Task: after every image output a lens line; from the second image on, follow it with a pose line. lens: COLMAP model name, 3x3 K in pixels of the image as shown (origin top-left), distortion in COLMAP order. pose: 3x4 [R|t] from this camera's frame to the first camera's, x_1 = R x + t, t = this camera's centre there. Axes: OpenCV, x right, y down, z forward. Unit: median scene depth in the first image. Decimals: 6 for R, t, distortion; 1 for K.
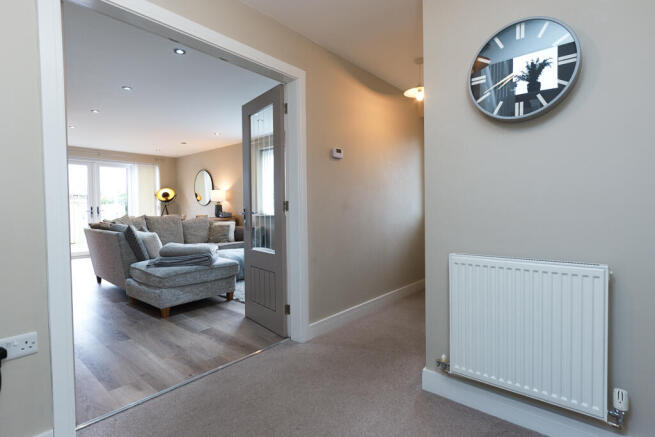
lens RADIAL K [[321.5, 0, 330.7], [0, 321.5, 216.3], [0, 0, 1]] dist [0.007799, -0.005907]
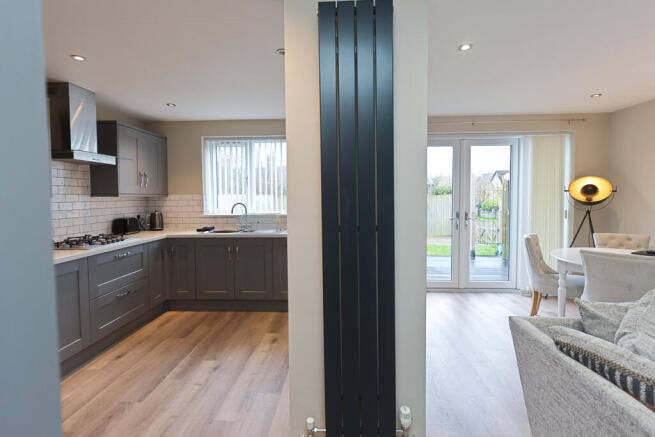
lens RADIAL K [[321.5, 0, 328.4], [0, 321.5, 209.2], [0, 0, 1]] dist [0.007799, -0.005907]
pose [[0.612035, 0.040204, -0.789808, -0.411473], [-0.019918, 0.999174, 0.035427, -0.052705], [0.790580, -0.005952, 0.612330, 0.430876]]
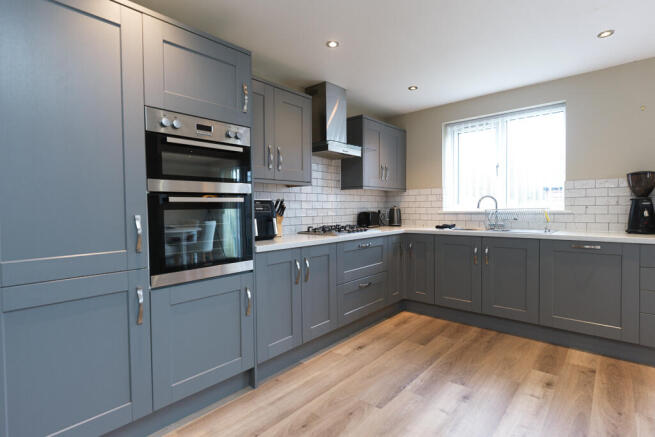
lens RADIAL K [[321.5, 0, 328.1], [0, 321.5, 216.1], [0, 0, 1]] dist [0.007799, -0.005907]
pose [[-0.024337, 0.036719, -0.999029, -0.492232], [-0.013012, 0.999229, 0.037043, -0.024231], [0.999619, 0.013901, -0.023841, 0.437257]]
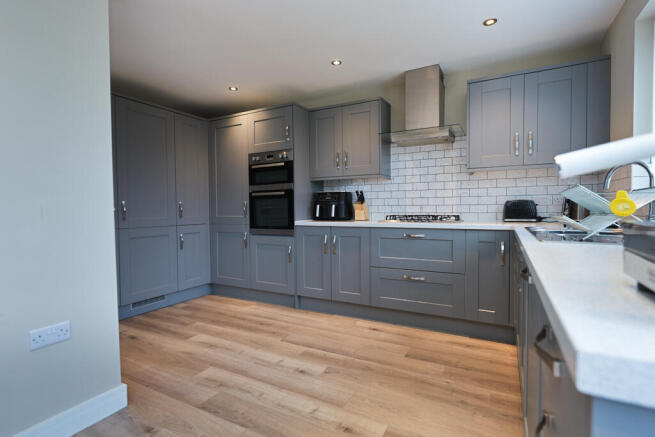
lens RADIAL K [[321.5, 0, 328.9], [0, 321.5, 217.3], [0, 0, 1]] dist [0.007799, -0.005907]
pose [[-0.978527, 0.026122, -0.204458, -0.734553], [0.014828, 0.998288, 0.056574, -0.017110], [0.205585, 0.052327, -0.977239, 0.838301]]
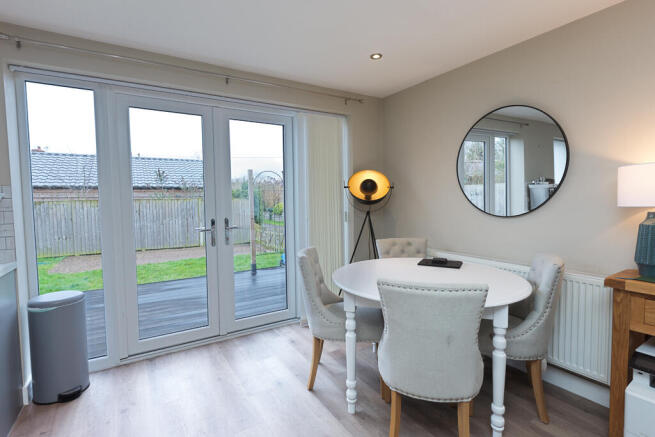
lens RADIAL K [[321.5, 0, 326.7], [0, 321.5, 217.2], [0, 0, 1]] dist [0.007799, -0.005907]
pose [[0.951613, 0.014469, -0.306958, -0.491650], [-0.003816, 0.999370, 0.035278, -0.046980], [0.307275, -0.032399, 0.951069, 0.673594]]
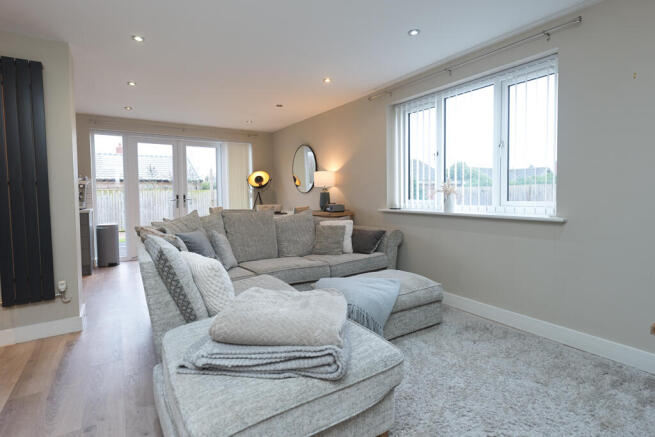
lens RADIAL K [[321.5, 0, 327.6], [0, 321.5, 206.0], [0, 0, 1]] dist [0.007799, -0.005907]
pose [[0.958777, 0.011520, -0.283925, -0.139873], [-0.006187, 0.999787, 0.019671, -0.019785], [0.284091, -0.017104, 0.958645, 0.323035]]
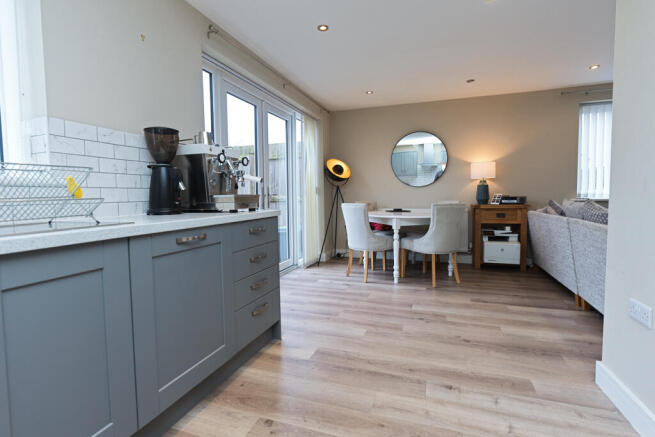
lens RADIAL K [[321.5, 0, 331.5], [0, 321.5, 212.8], [0, 0, 1]] dist [0.007799, -0.005907]
pose [[0.928623, -0.023167, 0.370301, -0.846975], [0.012892, 0.999461, 0.030198, -0.002367], [-0.370801, -0.023269, 0.928421, 0.489287]]
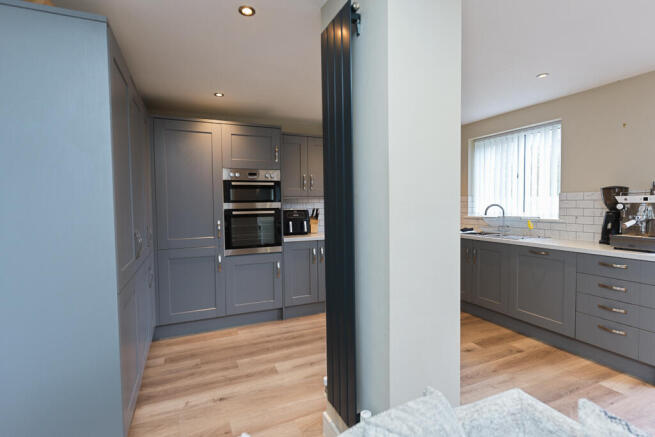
lens RADIAL K [[321.5, 0, 328.1], [0, 321.5, 216.4], [0, 0, 1]] dist [0.007799, -0.005907]
pose [[-0.432104, 0.052782, -0.900278, -0.358737], [-0.008541, 0.998001, 0.062611, -0.051752], [0.901783, 0.034744, -0.430790, 0.645122]]
